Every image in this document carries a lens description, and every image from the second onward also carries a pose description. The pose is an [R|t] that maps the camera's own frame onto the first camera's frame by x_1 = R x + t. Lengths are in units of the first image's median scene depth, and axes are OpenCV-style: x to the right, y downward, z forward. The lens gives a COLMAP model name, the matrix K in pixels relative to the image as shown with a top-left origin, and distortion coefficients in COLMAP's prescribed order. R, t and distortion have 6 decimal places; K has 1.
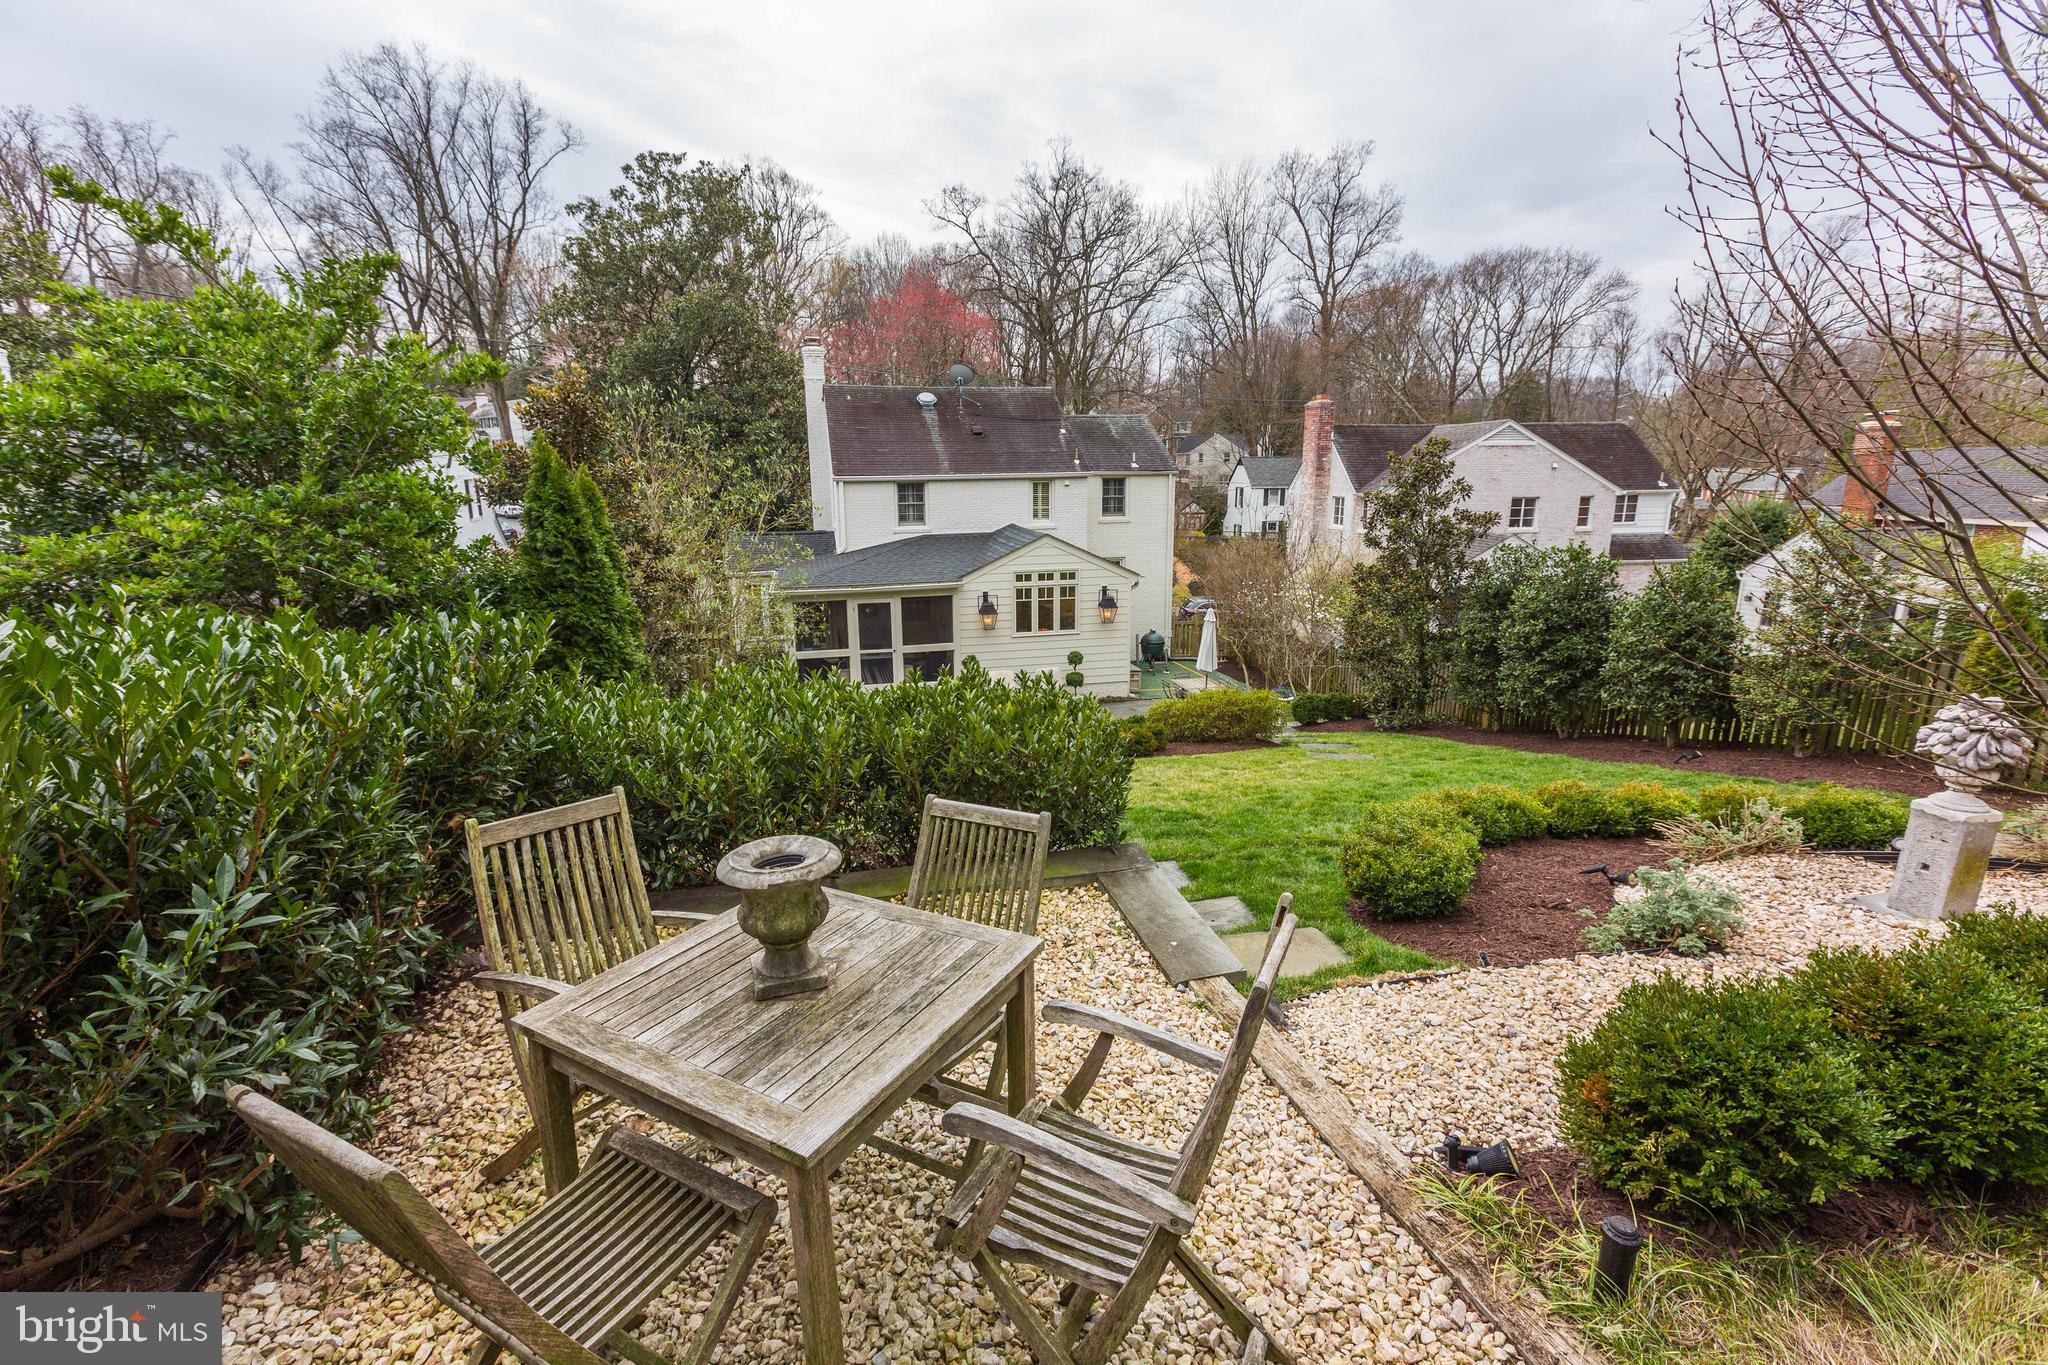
lens RADIAL K [[929.6, 0, 1022.1], [0, 929.6, 678.6], [0, 0, 1]] dist [0.000519, -0.000858]
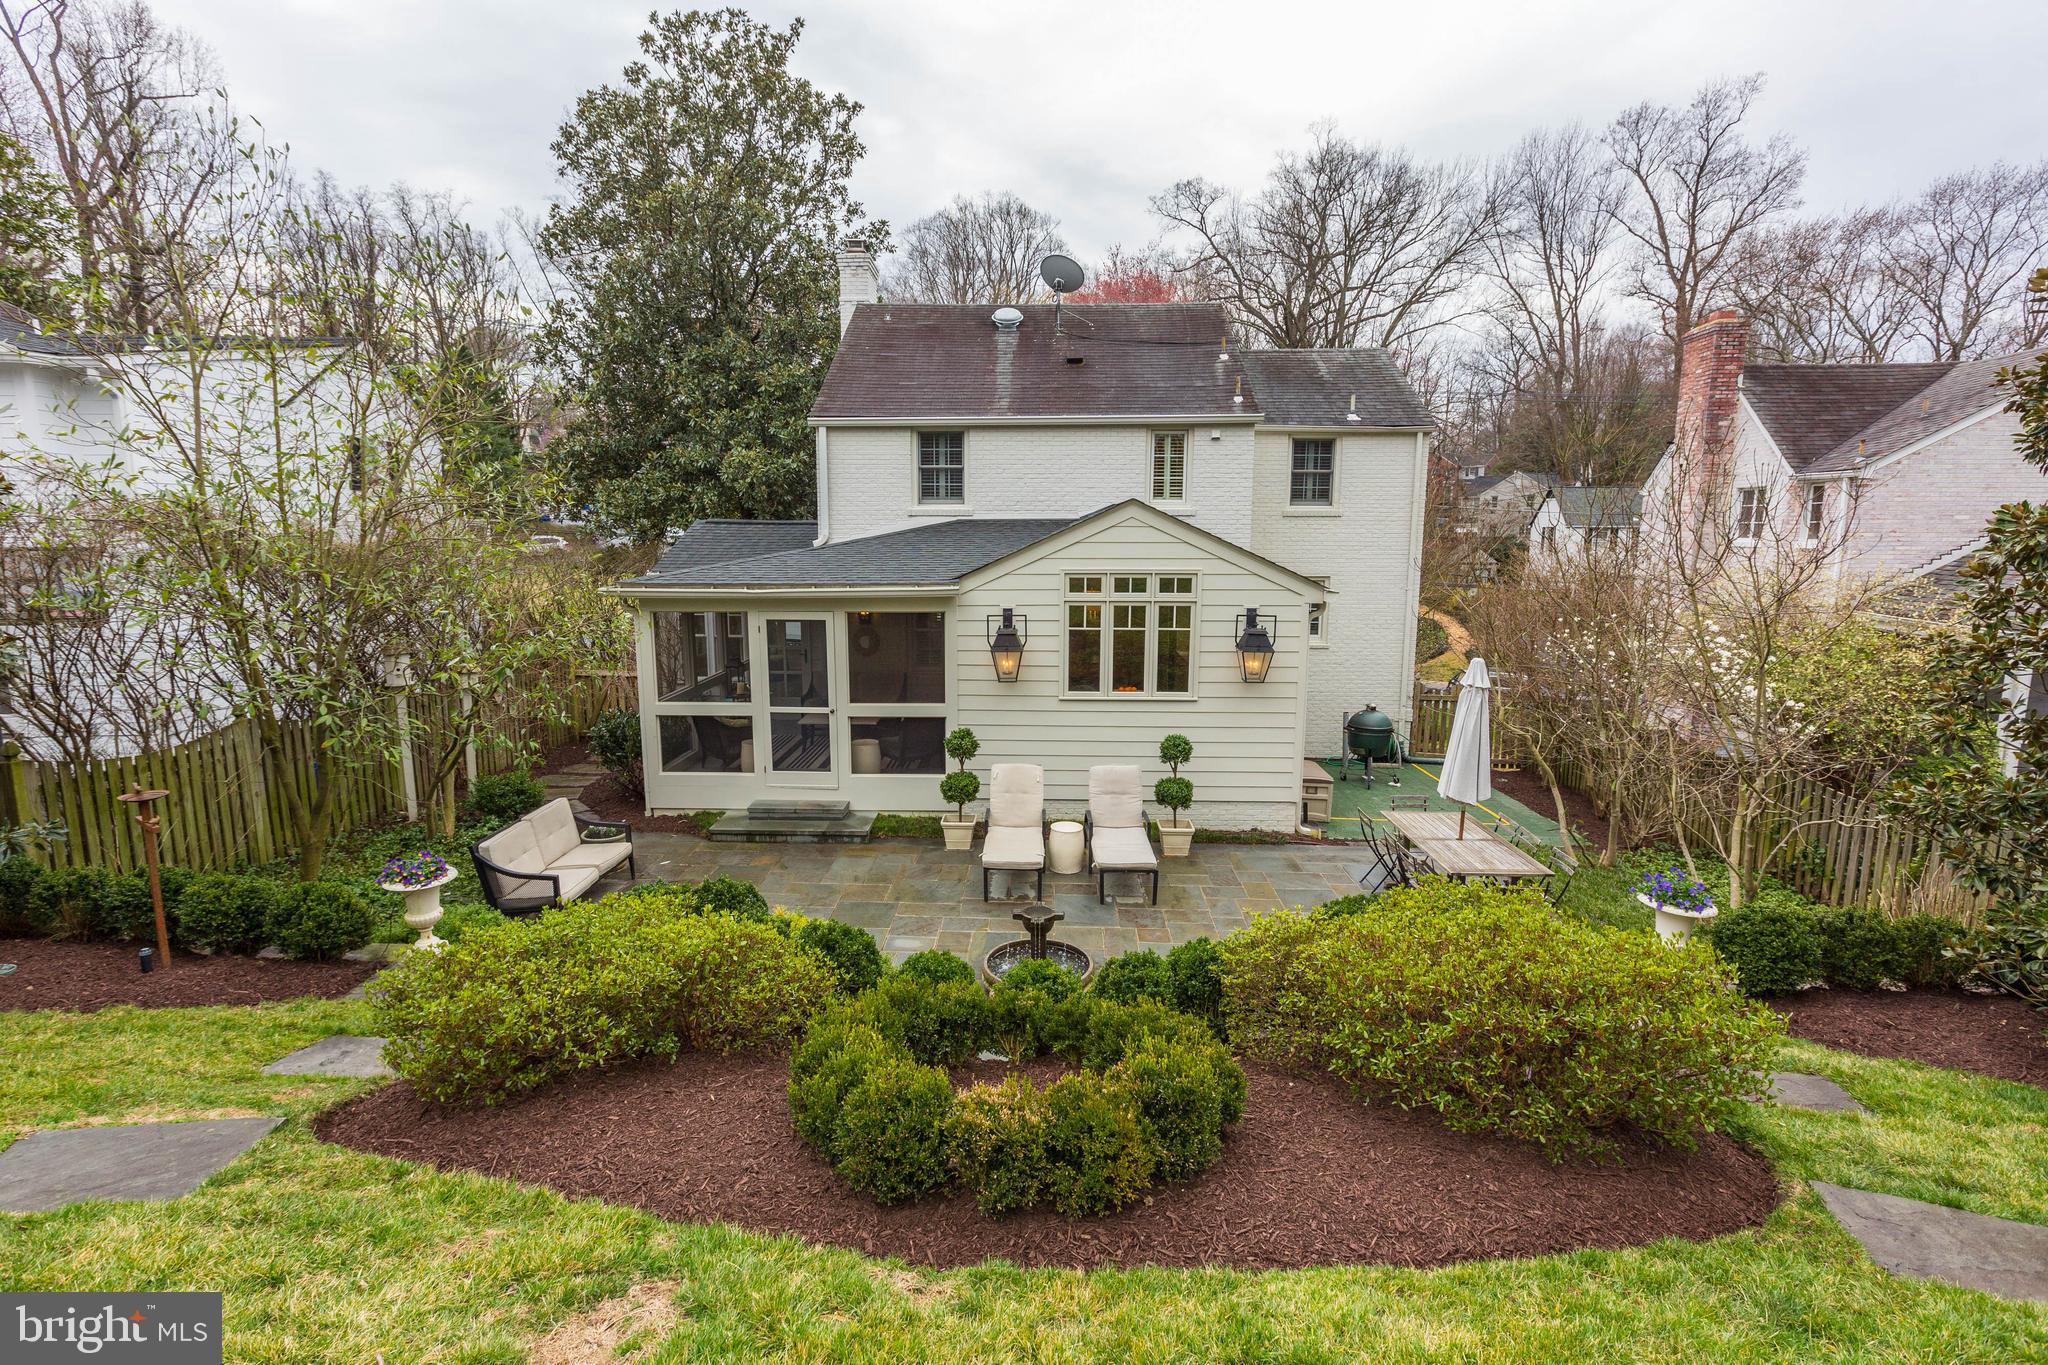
lens RADIAL K [[978.6, 0, 1008.8], [0, 978.6, 676.6], [0, 0, 1]] dist [-0.003124, -0.002862]
pose [[0.962535, 0.052575, -0.266010, 0.083720], [-0.072209, 0.995297, -0.064570, -0.015894], [0.261364, 0.081359, 0.961805, 0.370961]]
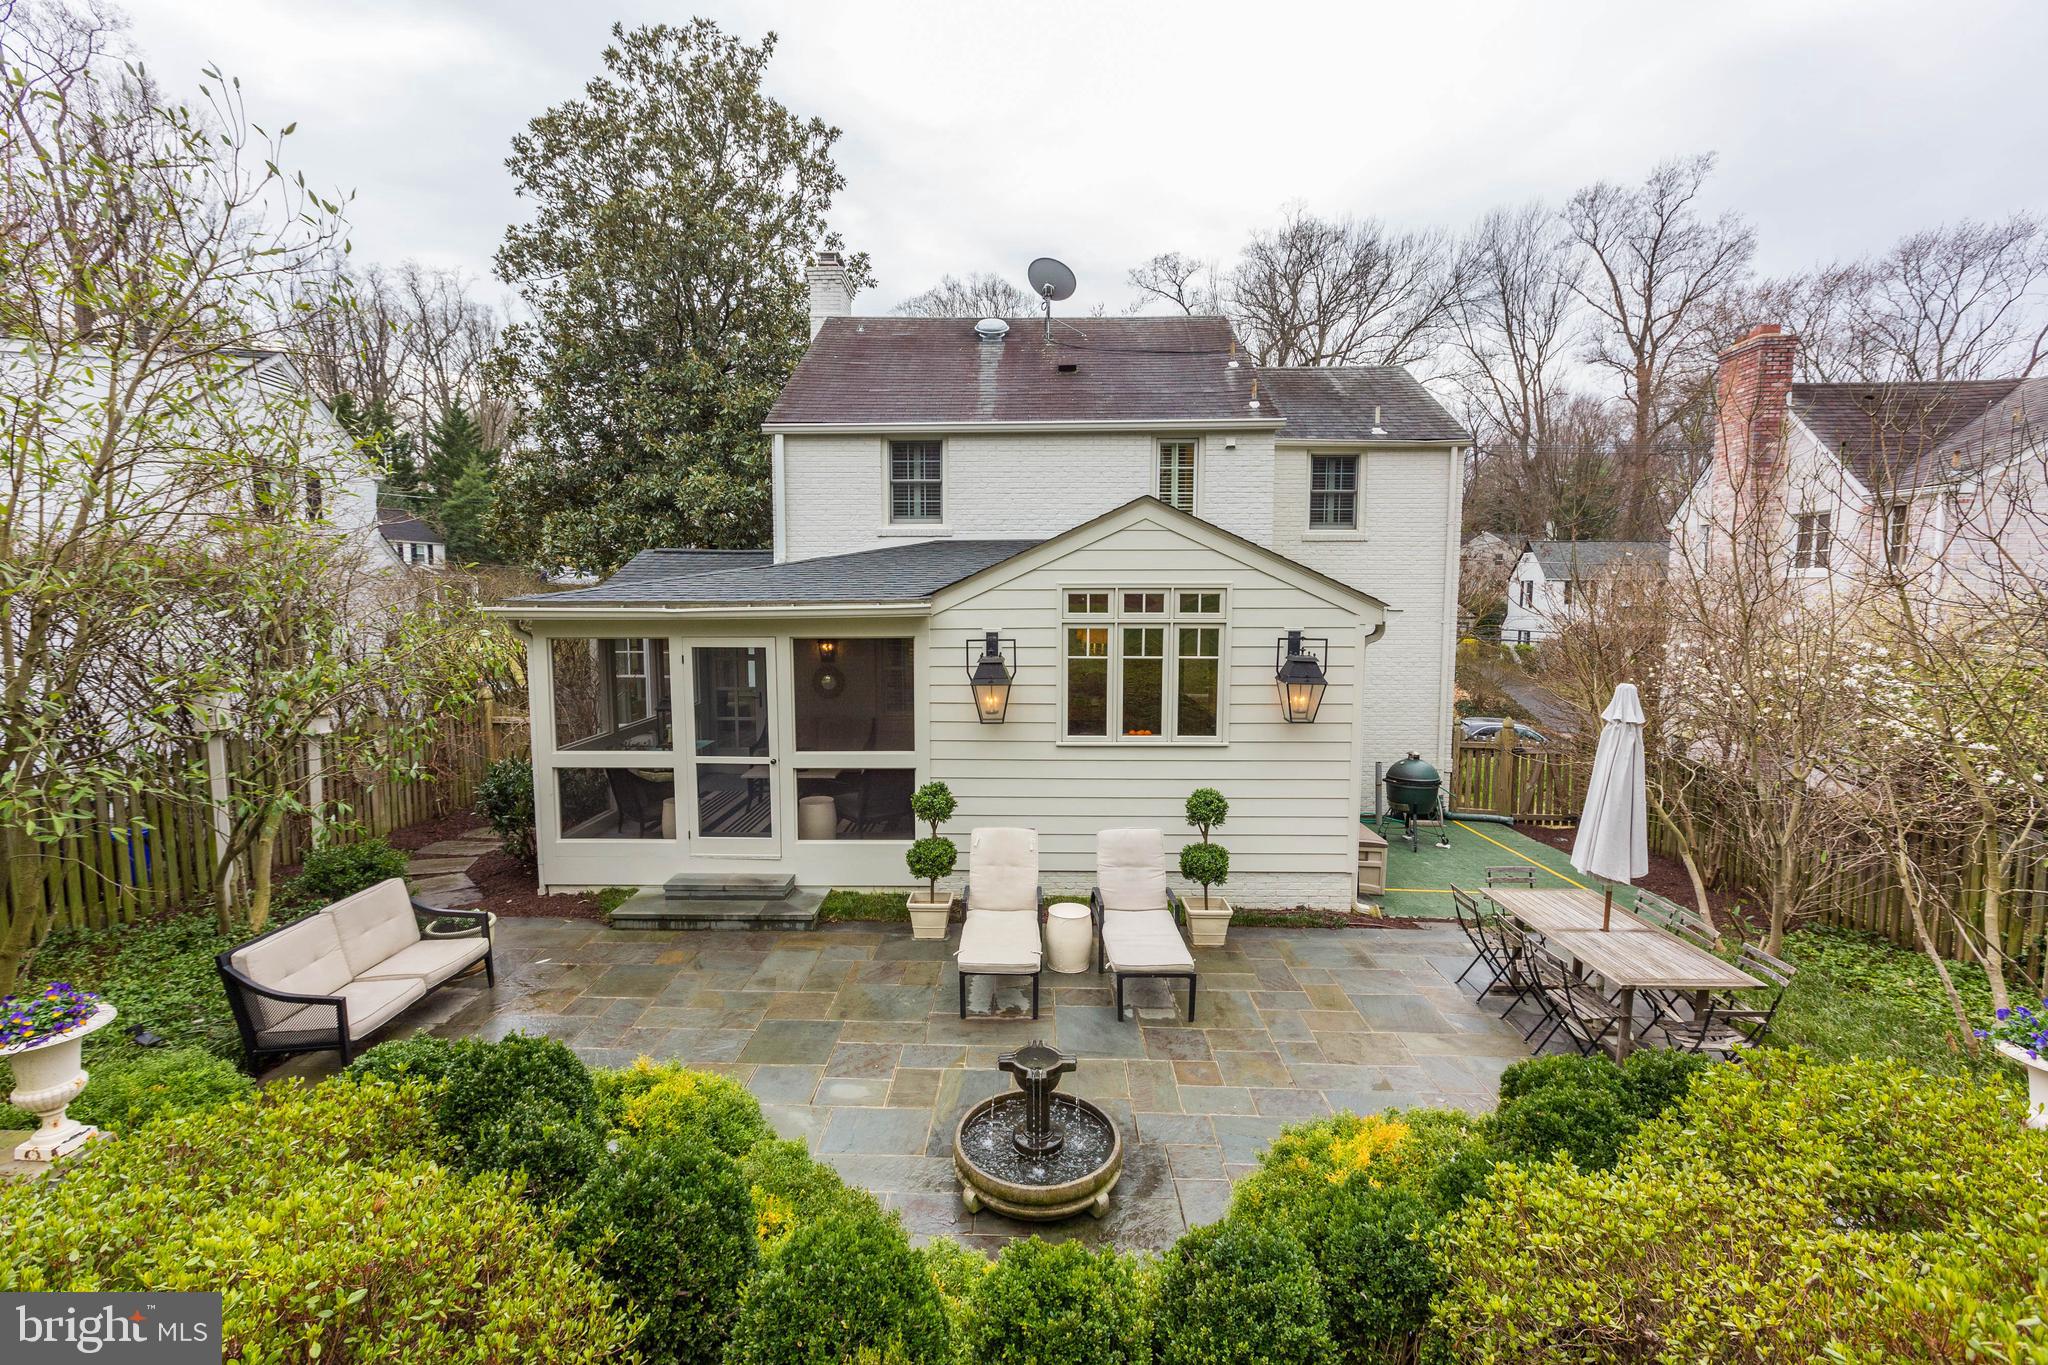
lens RADIAL K [[929.6, 0, 1008.9], [0, 929.6, 675.0], [0, 0, 1]] dist [0.000519, -0.000858]
pose [[0.966459, 0.032985, -0.254695, 0.057773], [-0.067571, 0.989435, -0.128265, -0.016689], [0.247774, 0.141173, 0.958477, 0.468676]]
